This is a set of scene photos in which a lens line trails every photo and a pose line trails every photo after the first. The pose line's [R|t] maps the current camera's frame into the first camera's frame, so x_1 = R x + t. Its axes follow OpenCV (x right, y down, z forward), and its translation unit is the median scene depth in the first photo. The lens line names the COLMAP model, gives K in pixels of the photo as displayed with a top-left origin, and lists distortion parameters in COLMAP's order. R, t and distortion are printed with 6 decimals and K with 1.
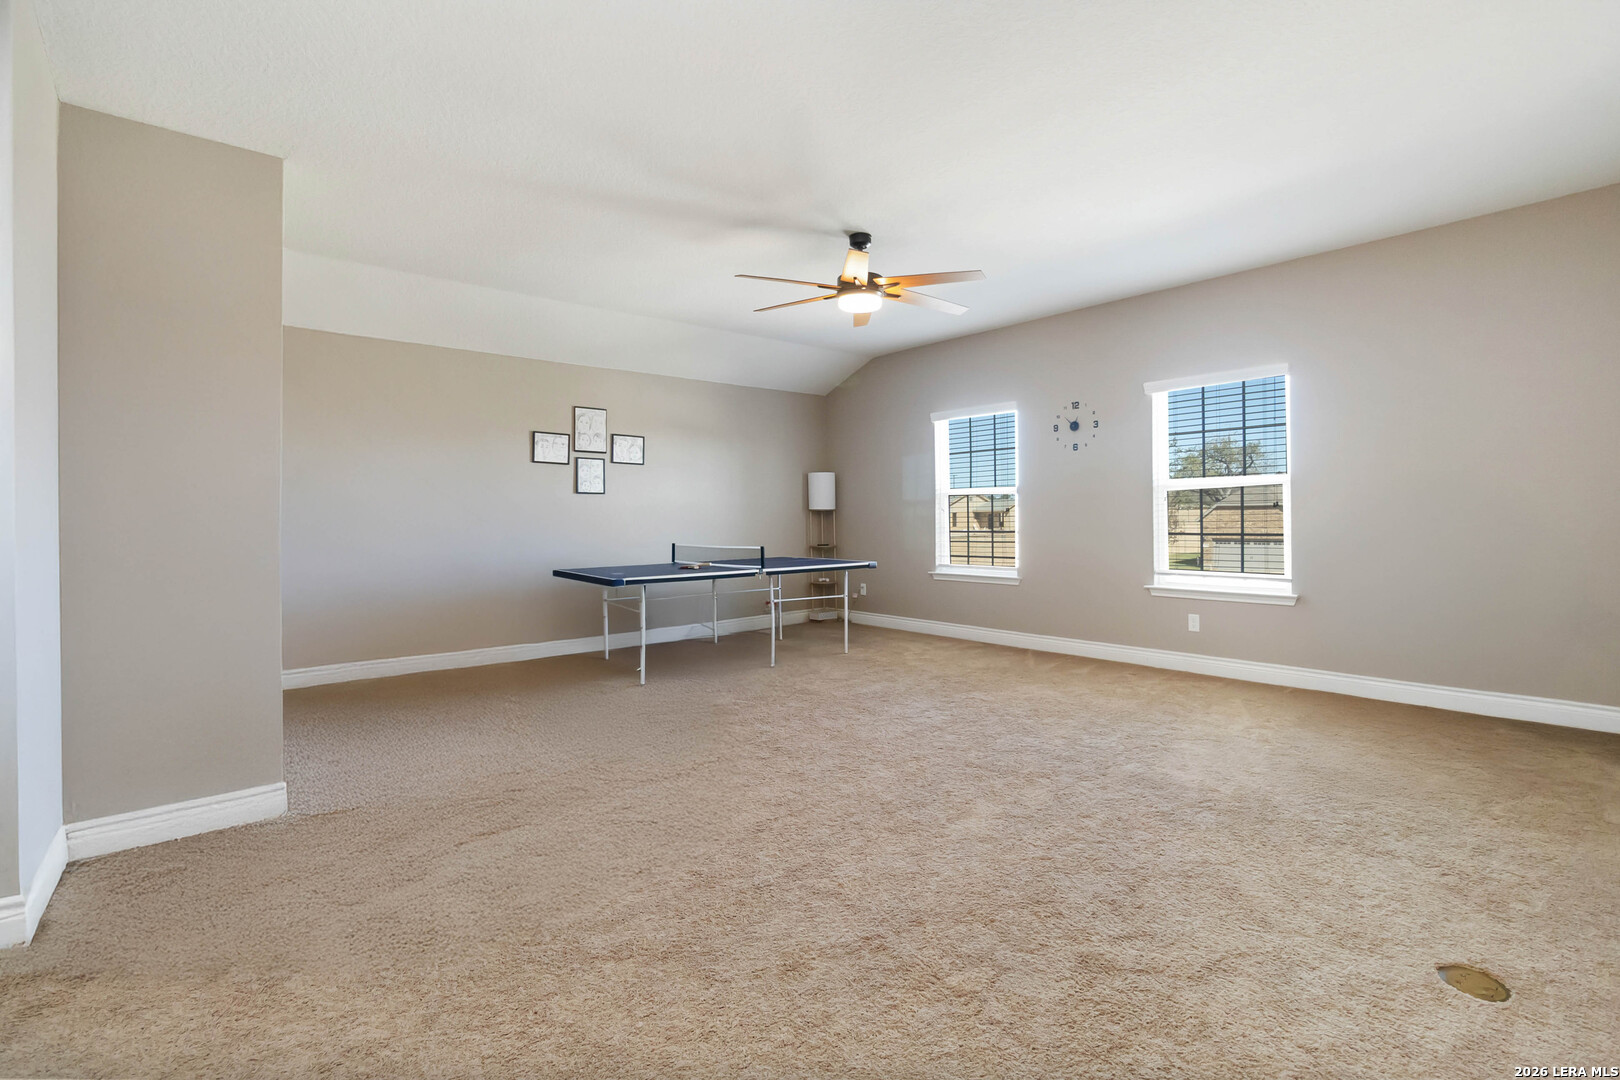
lens RADIAL K [[752.4, 0, 813.4], [0, 752.4, 510.8], [0, 0, 1]] dist [0.000896, 0.000196]
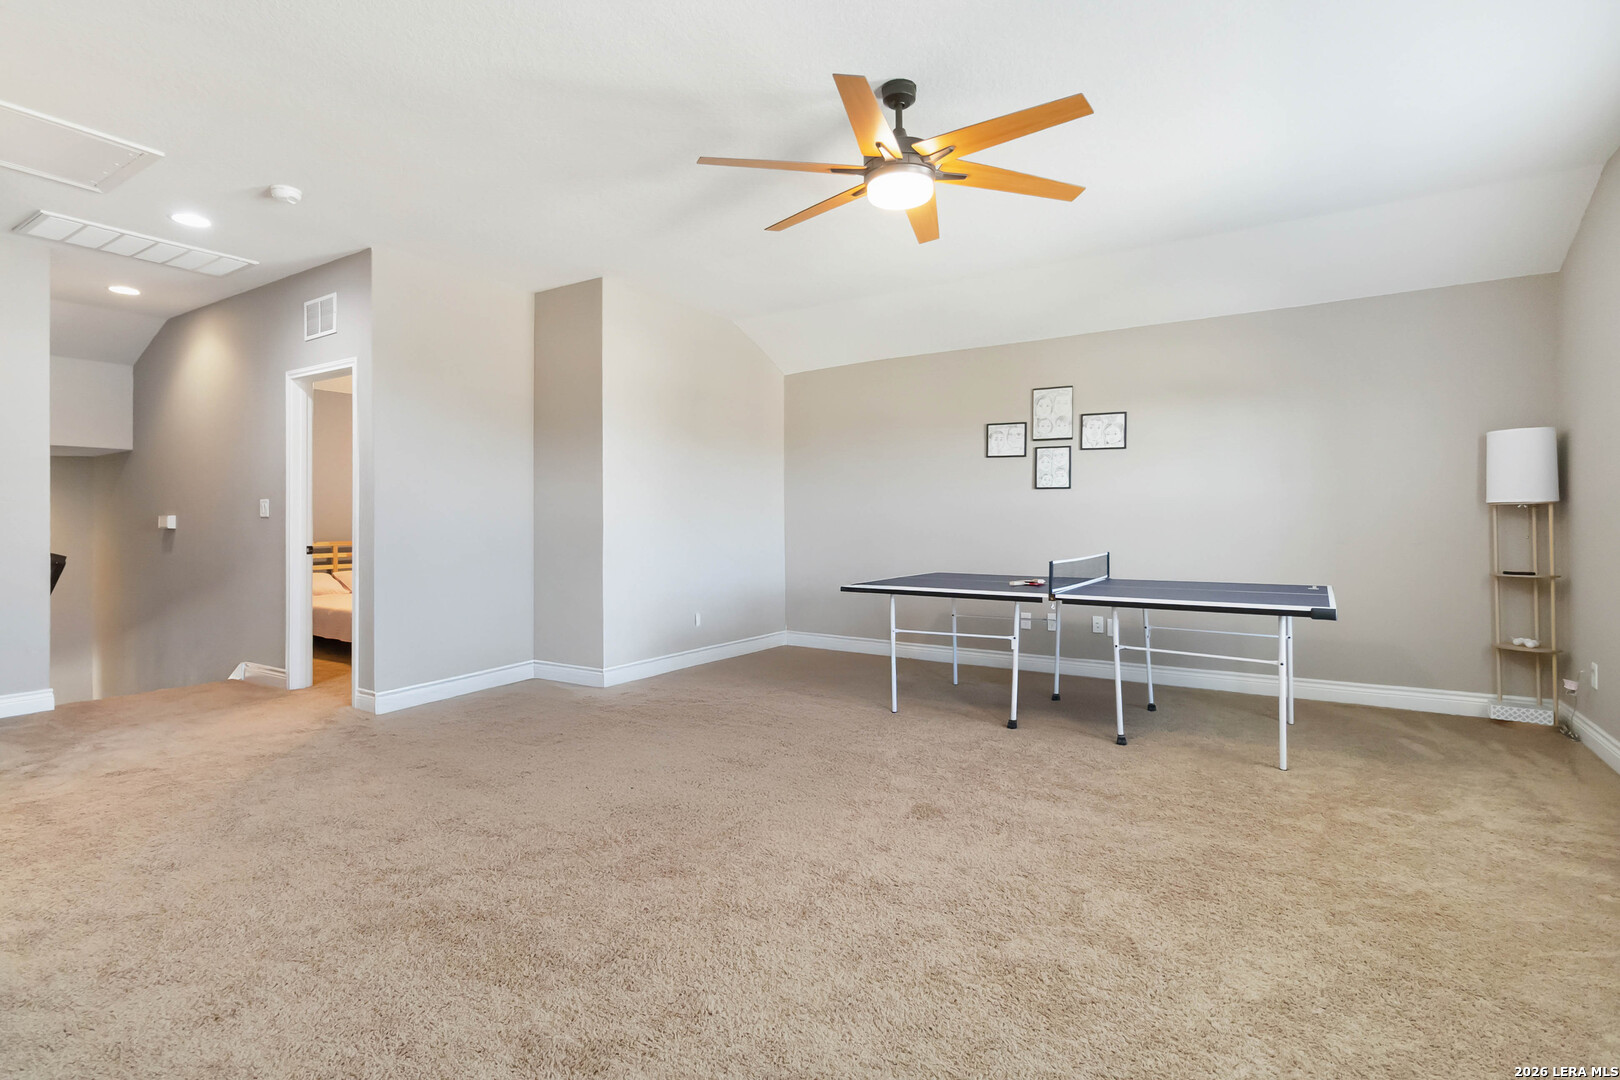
lens RADIAL K [[752.4, 0, 813.4], [0, 752.4, 510.8], [0, 0, 1]] dist [0.000896, 0.000196]
pose [[0.273649, -0.010281, -0.961775, 0.449994], [-0.001621, 0.999937, -0.011150, 0.012773], [0.961828, 0.004610, 0.273615, 0.505404]]
